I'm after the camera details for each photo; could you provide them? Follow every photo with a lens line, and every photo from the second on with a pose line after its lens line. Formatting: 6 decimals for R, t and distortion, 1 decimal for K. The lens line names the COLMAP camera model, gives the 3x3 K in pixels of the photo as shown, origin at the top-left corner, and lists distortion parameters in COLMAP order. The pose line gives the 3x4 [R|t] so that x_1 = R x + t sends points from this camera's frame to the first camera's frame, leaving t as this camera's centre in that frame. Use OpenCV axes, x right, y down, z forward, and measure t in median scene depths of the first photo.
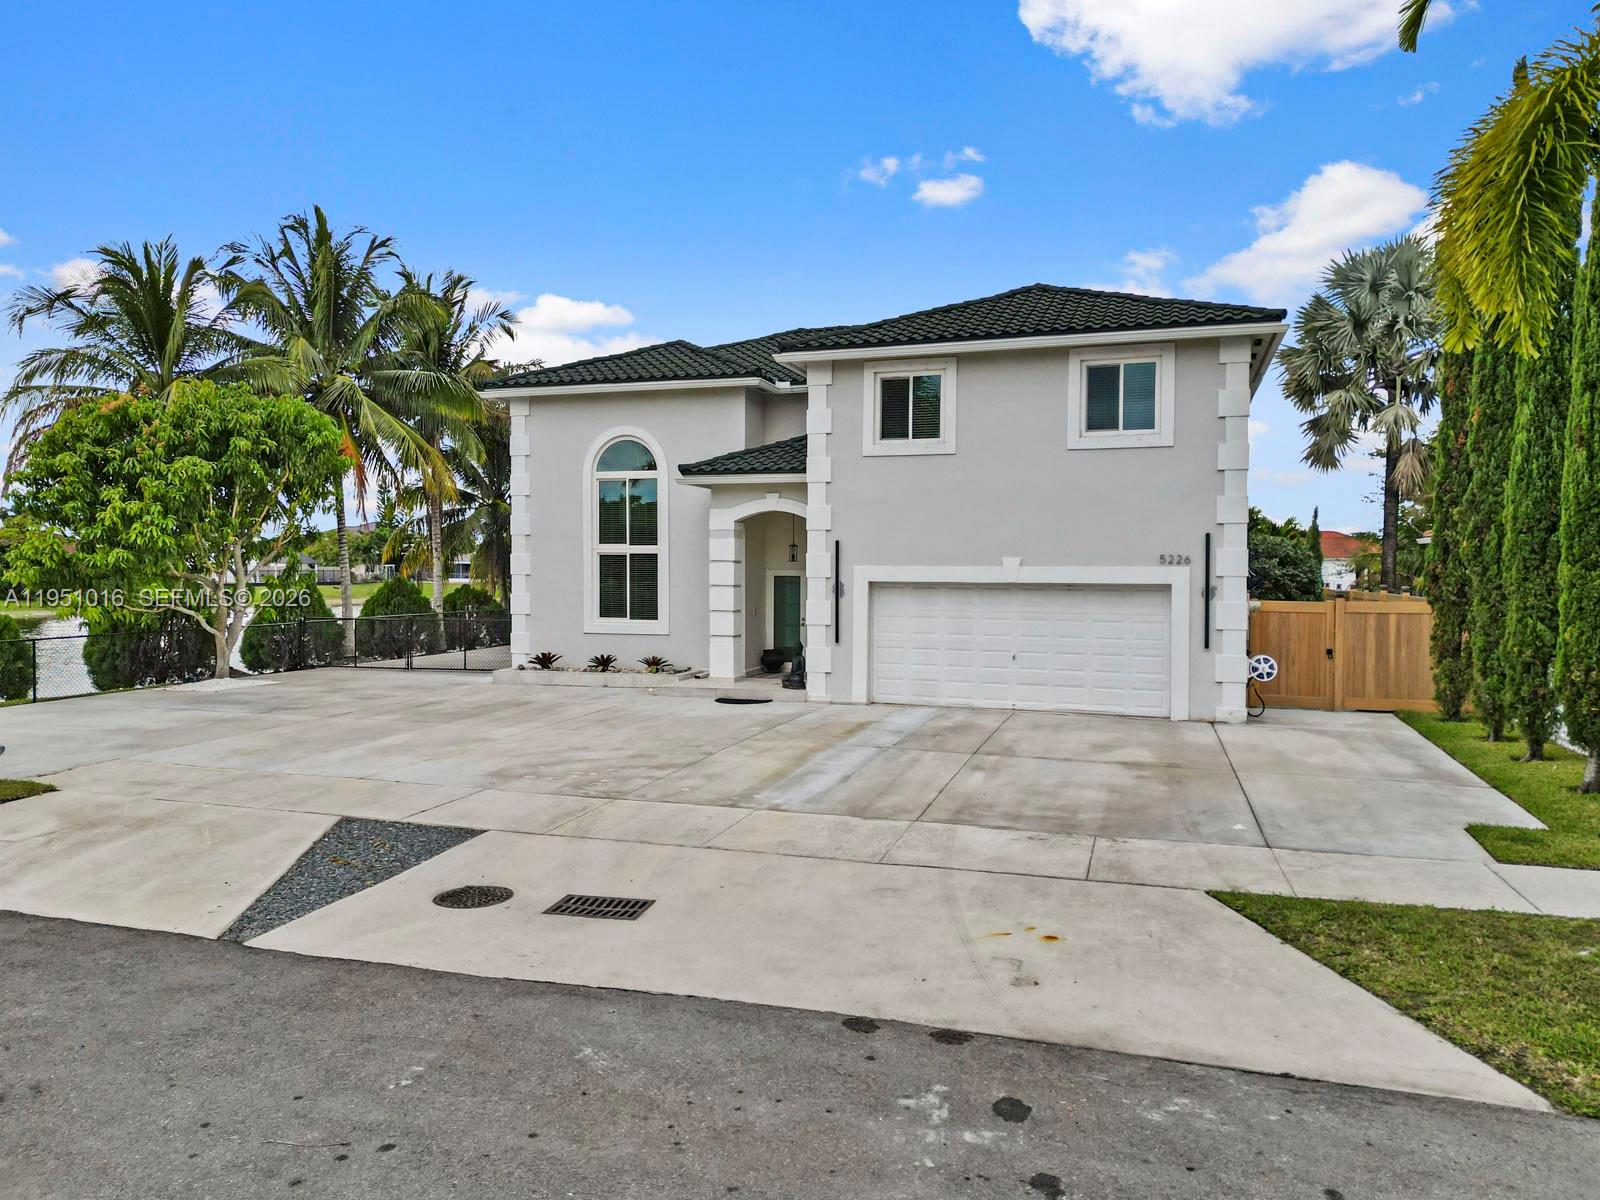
lens RADIAL K [[1116.3, 0, 807.3], [0, 1116.3, 588.1], [0, 0, 1]] dist [0.083329, -0.074615]
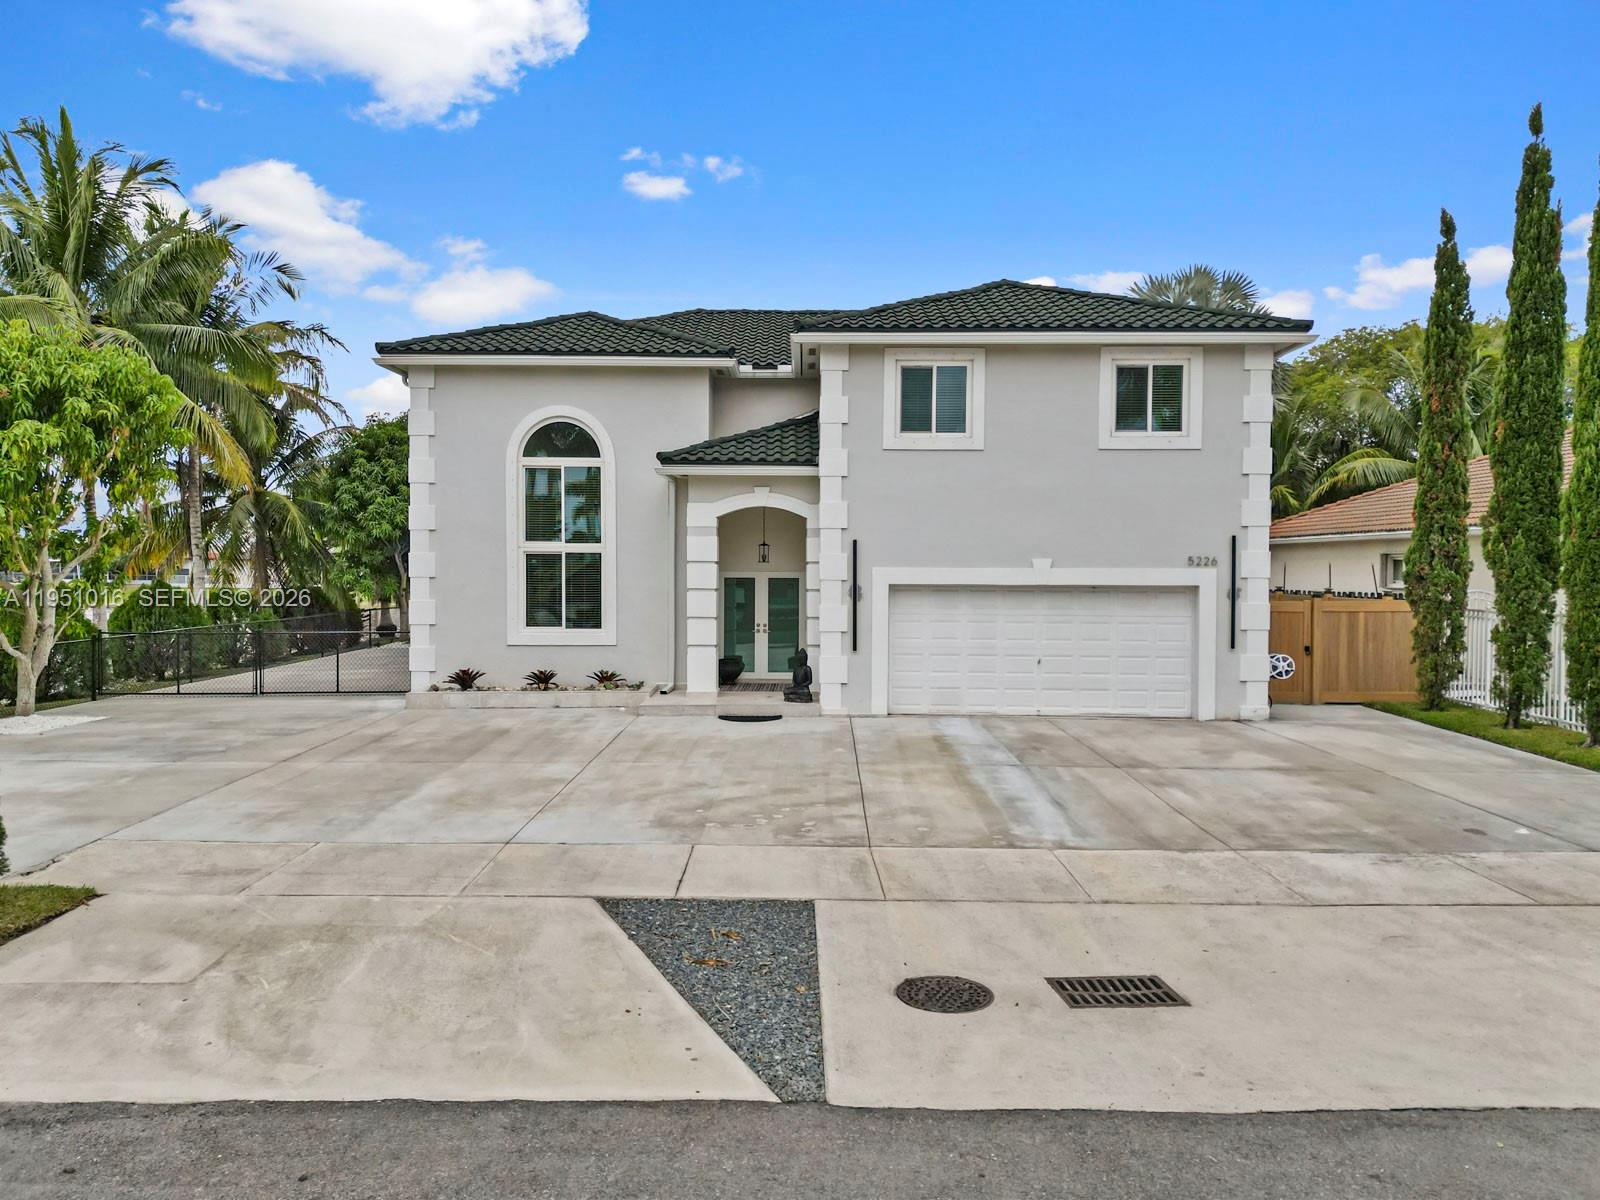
lens RADIAL K [[1116.3, 0, 807.3], [0, 1116.3, 588.1], [0, 0, 1]] dist [0.083329, -0.074615]
pose [[0.950710, -0.006079, 0.310023, -0.316004], [0.005752, 0.999982, 0.001968, -0.005145], [-0.310029, -0.000087, 0.950727, 0.143699]]
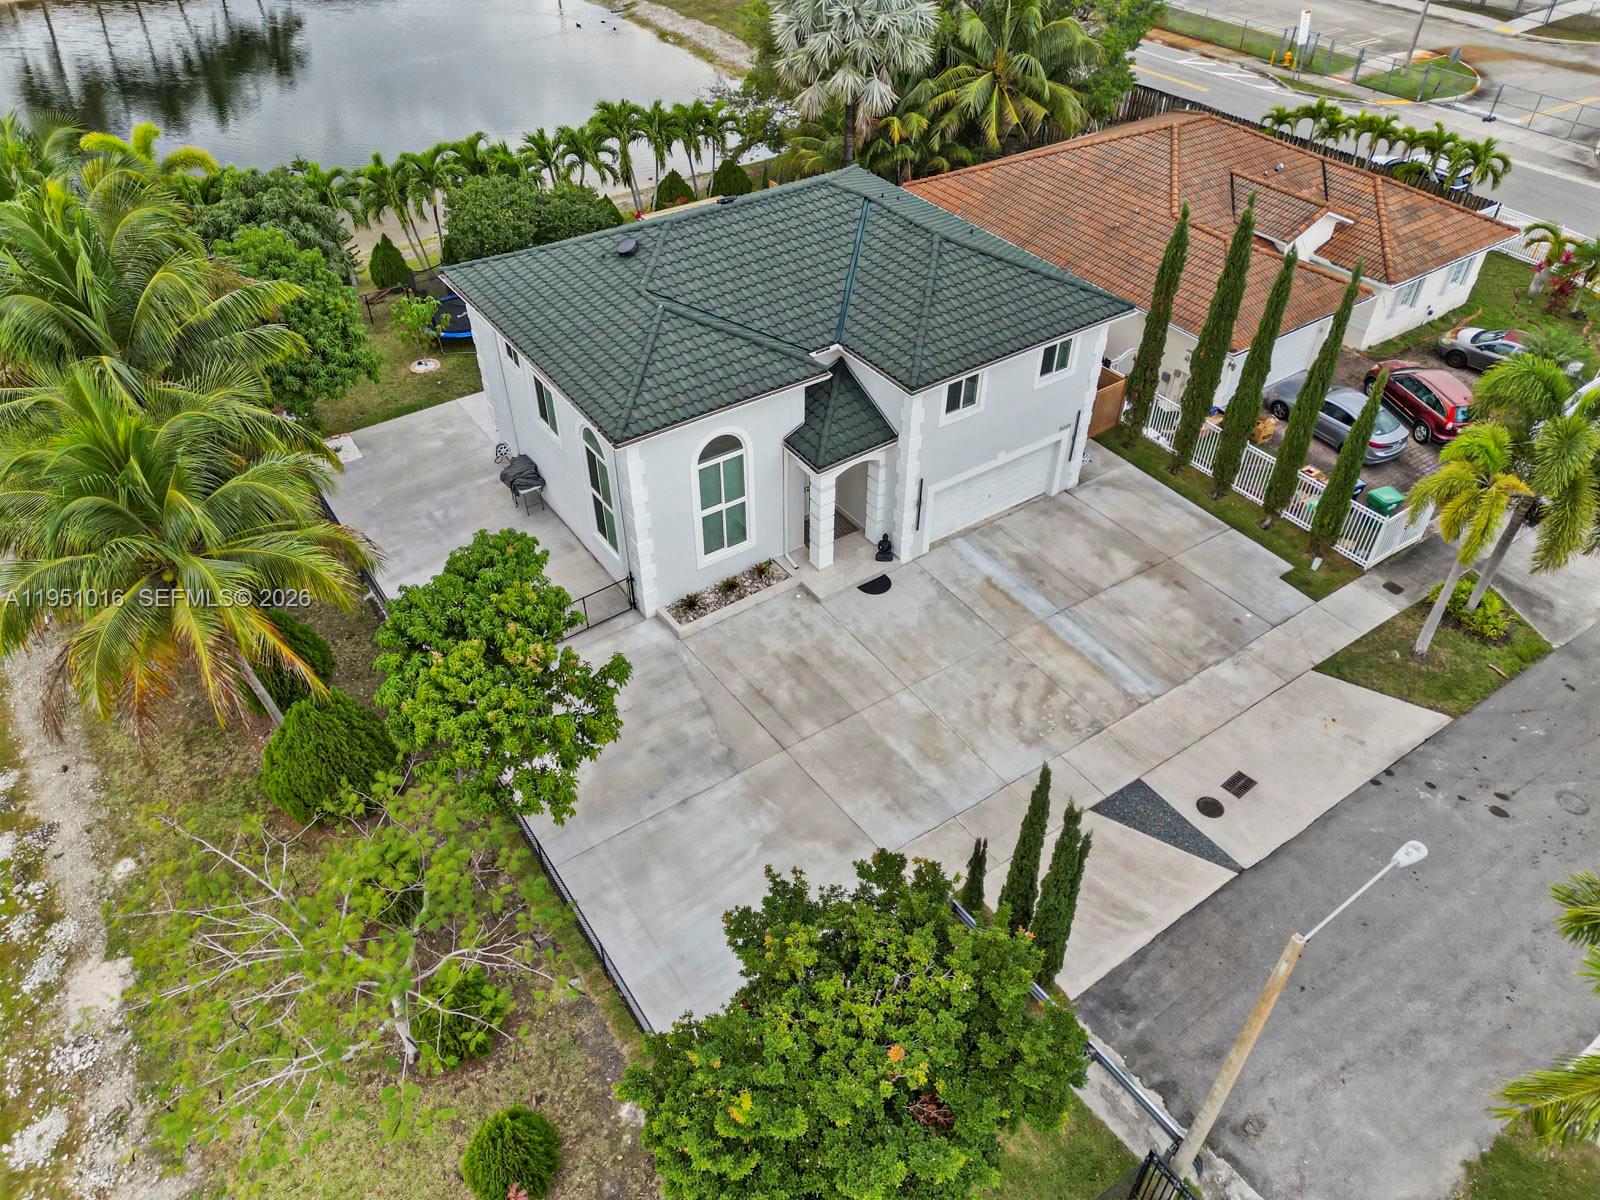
lens RADIAL K [[1116.3, 0, 807.3], [0, 1116.3, 588.1], [0, 0, 1]] dist [0.083329, -0.074615]
pose [[0.604728, -0.515811, 0.606830, -1.194041], [0.010259, 0.766918, 0.641663, -1.010921], [-0.796366, -0.381807, 0.469068, 0.344031]]
